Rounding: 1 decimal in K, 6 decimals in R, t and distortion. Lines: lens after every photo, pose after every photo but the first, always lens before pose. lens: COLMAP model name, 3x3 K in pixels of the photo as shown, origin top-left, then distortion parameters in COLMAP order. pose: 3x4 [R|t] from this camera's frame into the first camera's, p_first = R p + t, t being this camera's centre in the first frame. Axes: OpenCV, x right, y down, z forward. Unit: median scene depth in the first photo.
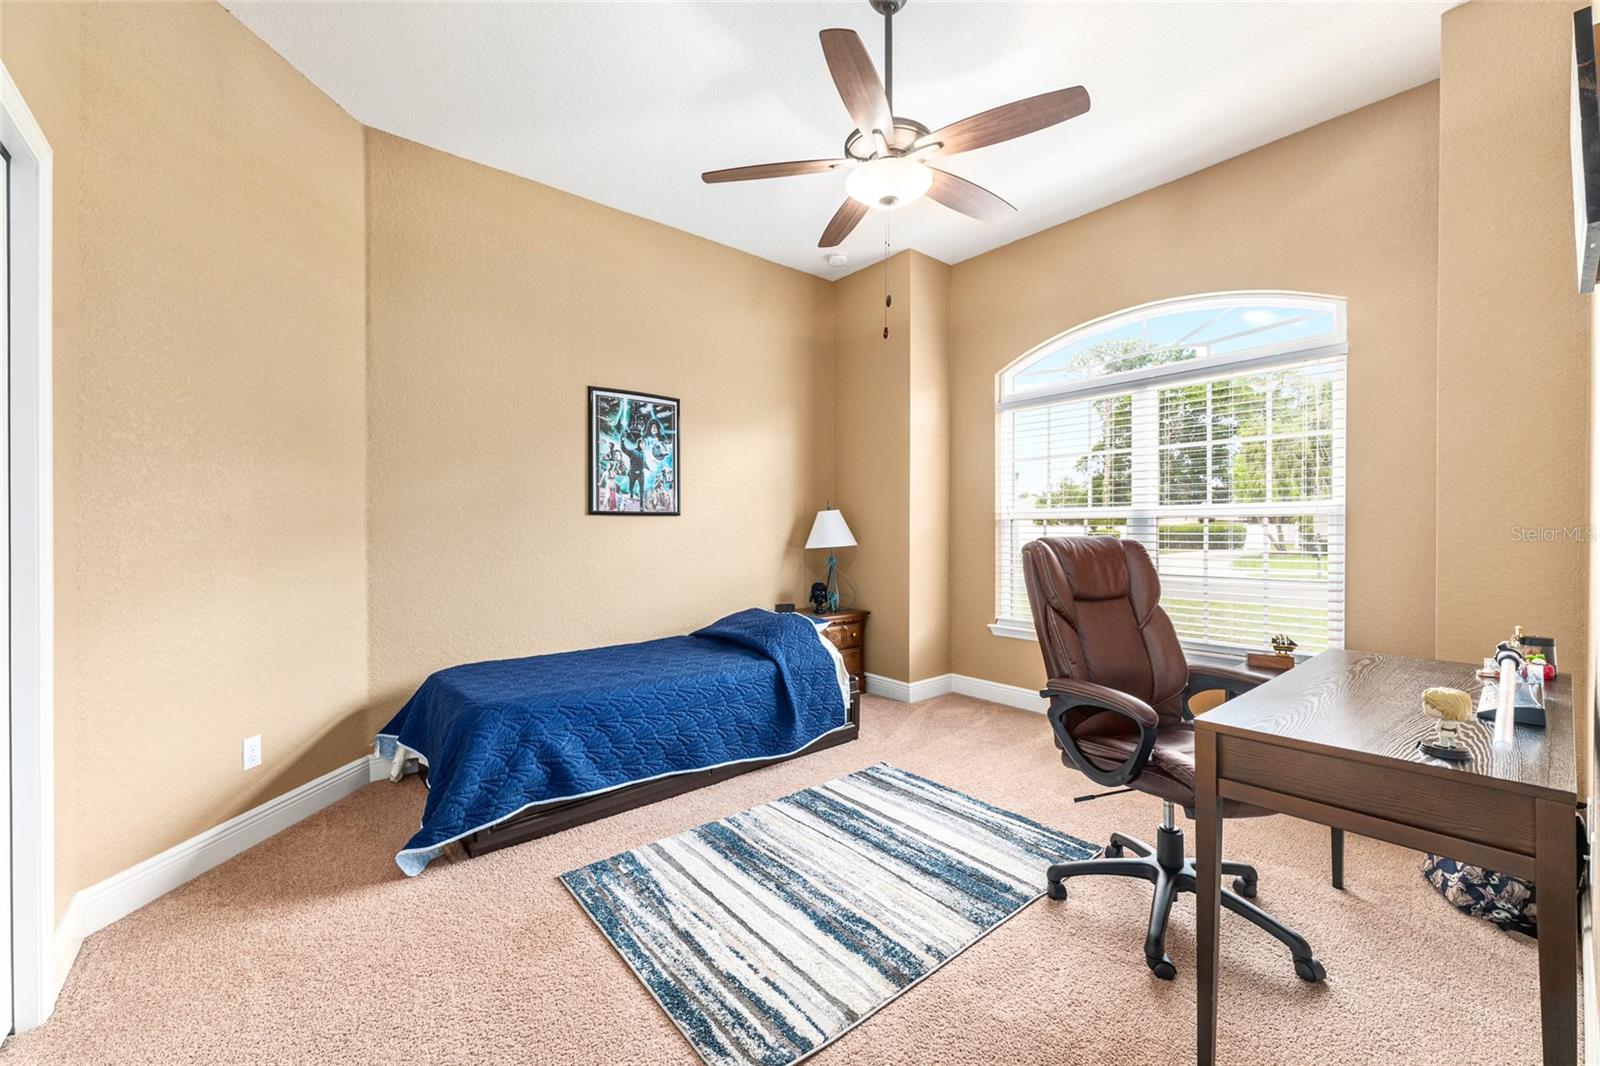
lens RADIAL K [[638.9, 0, 803.4], [0, 638.9, 527.7], [0, 0, 1]] dist [0.000069, 0.000243]
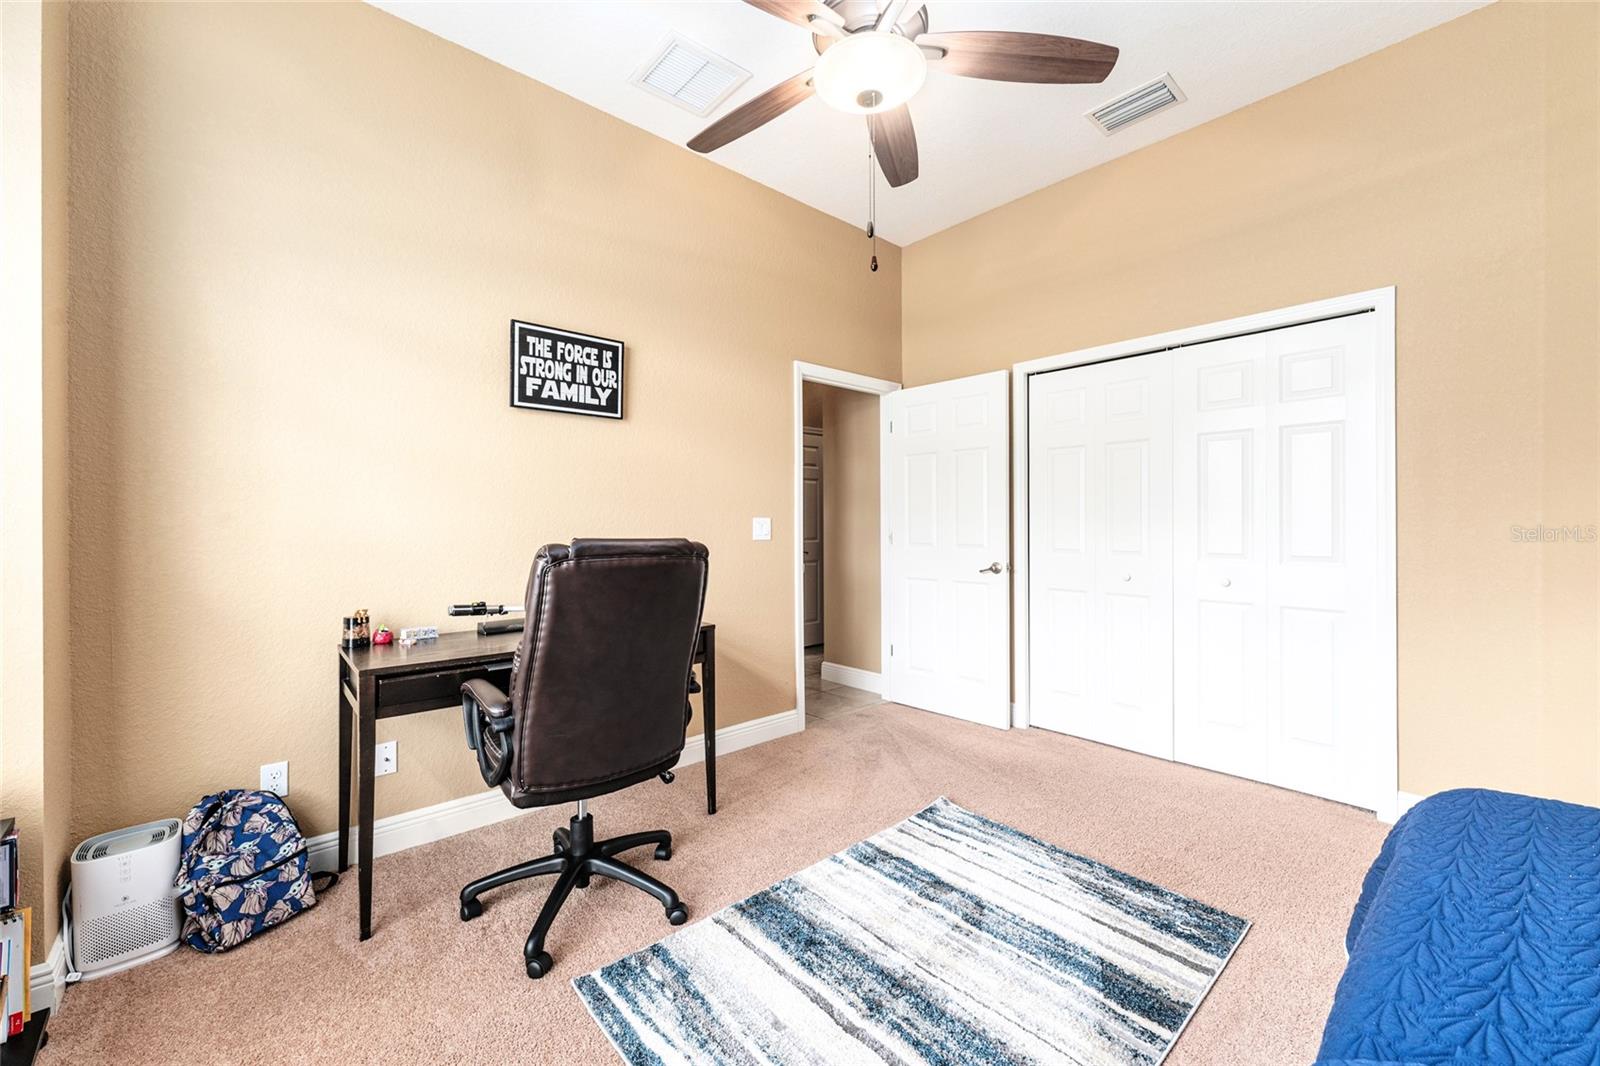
lens RADIAL K [[638.9, 0, 804.1], [0, 638.9, 529.1], [0, 0, 1]] dist [0.000069, 0.000243]
pose [[-0.999345, 0.007908, -0.035308, 0.243756], [0.007657, 0.999945, 0.007225, -0.002857], [0.035363, 0.006950, -0.999350, 1.784521]]
